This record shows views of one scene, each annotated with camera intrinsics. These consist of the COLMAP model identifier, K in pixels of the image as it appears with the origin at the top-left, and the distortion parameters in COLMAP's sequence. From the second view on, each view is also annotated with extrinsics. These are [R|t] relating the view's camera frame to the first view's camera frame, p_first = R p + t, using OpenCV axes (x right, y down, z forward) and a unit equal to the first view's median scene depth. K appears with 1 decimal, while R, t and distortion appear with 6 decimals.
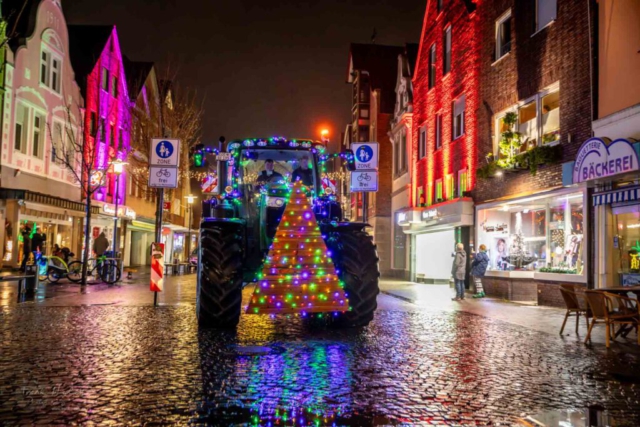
lens RADIAL K [[667.5, 0, 320.0], [0, 667.5, 213.5], [0, 0, 1]] dist [-0.002389, 0.122370]
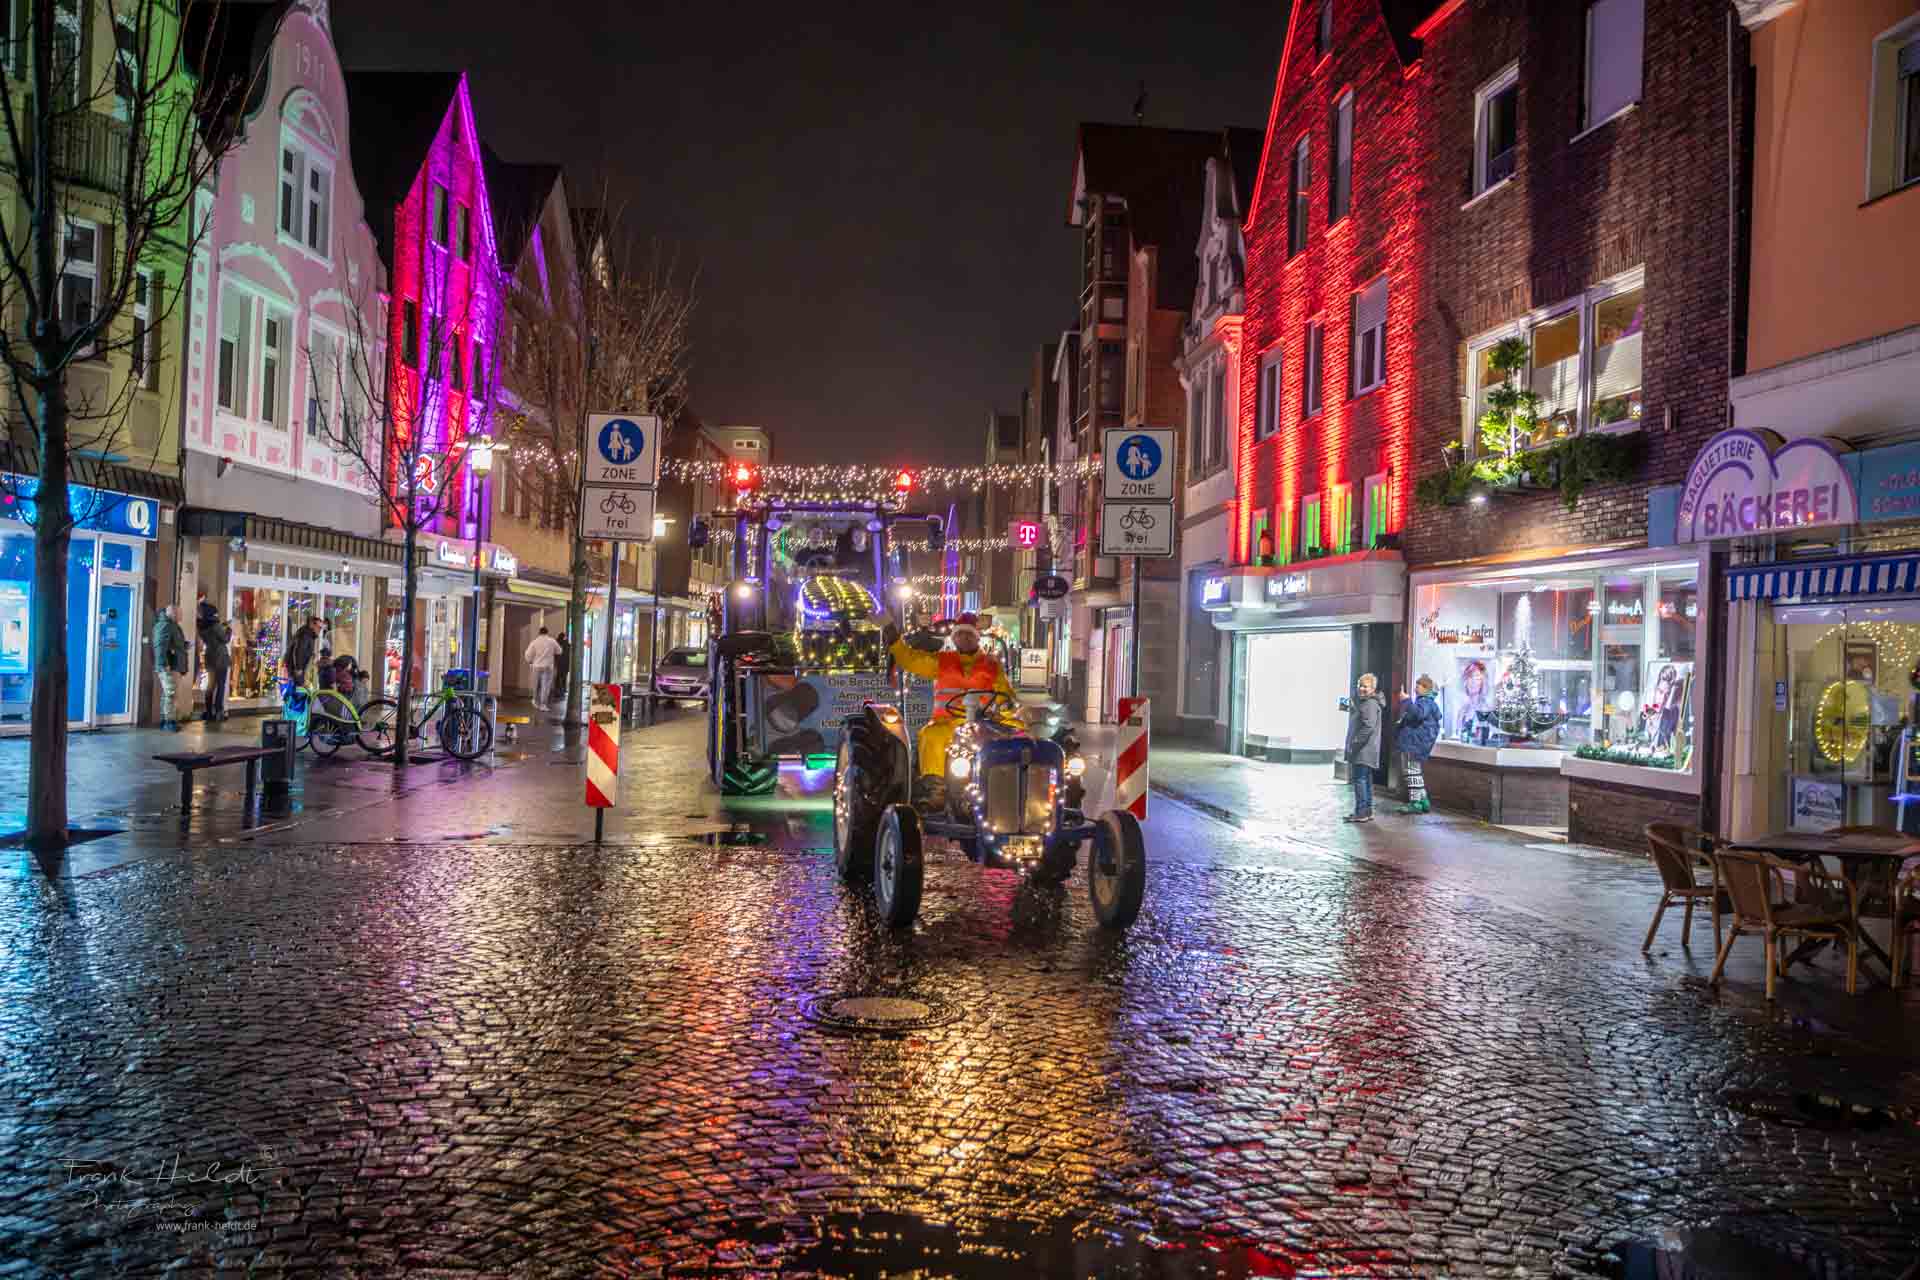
lens RADIAL K [[1734.2, 0, 955.1], [0, 1734.2, 647.2], [0, 0, 1]] dist [-0.055247, 0.130155]
pose [[0.999875, 0.011387, -0.011004, -0.018167], [-0.010681, 0.998005, 0.062222, -0.027921], [0.011691, -0.062096, 0.998002, -0.002561]]
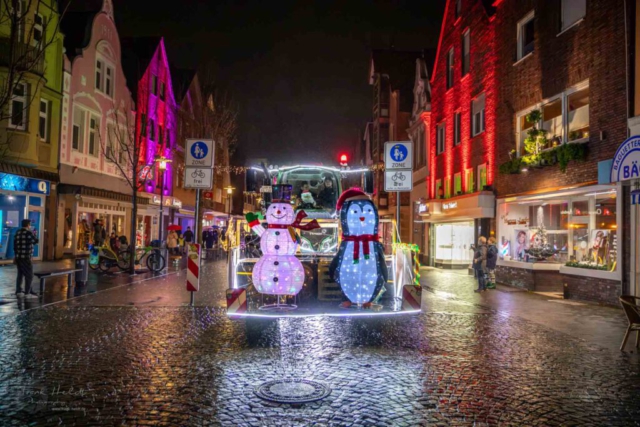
lens RADIAL K [[558.3, 0, 320.0], [0, 558.3, 213.5], [0, 0, 1]] dist [-0.056491, 0.110701]
pose [[0.999379, -0.003665, -0.035040, -0.014642], [0.004710, 0.999545, 0.029783, -0.016535], [0.034915, -0.029929, 0.998942, 0.110657]]
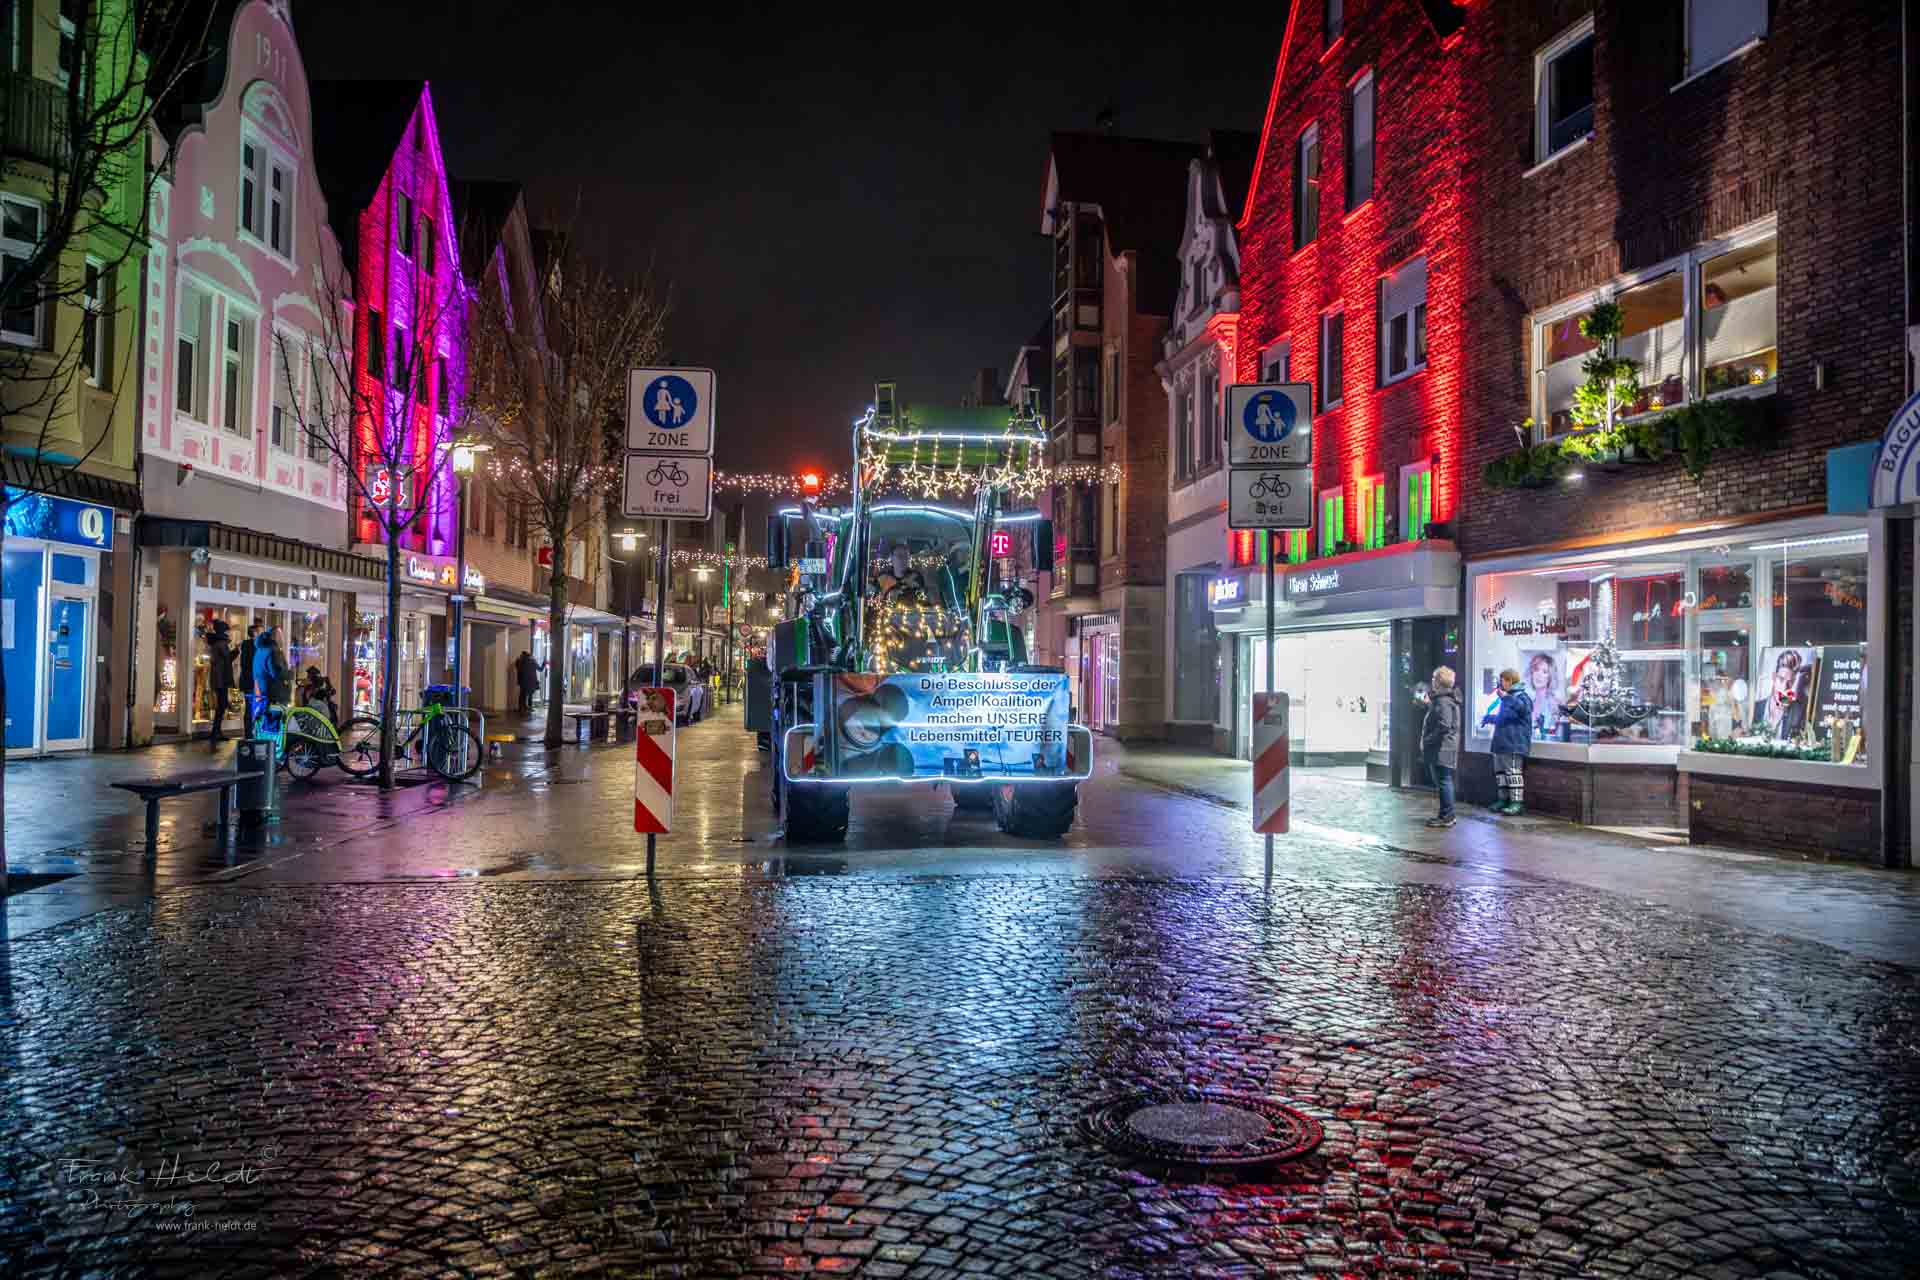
lens RADIAL K [[1599.2, 0, 956.3], [0, 1599.2, 652.1], [0, 0, 1]] dist [-0.085249, 0.129604]
pose [[0.998892, -0.005428, 0.046739, -0.086627], [0.002967, 0.998614, 0.052546, -0.009347], [-0.046959, -0.052349, 0.997524, 0.138583]]
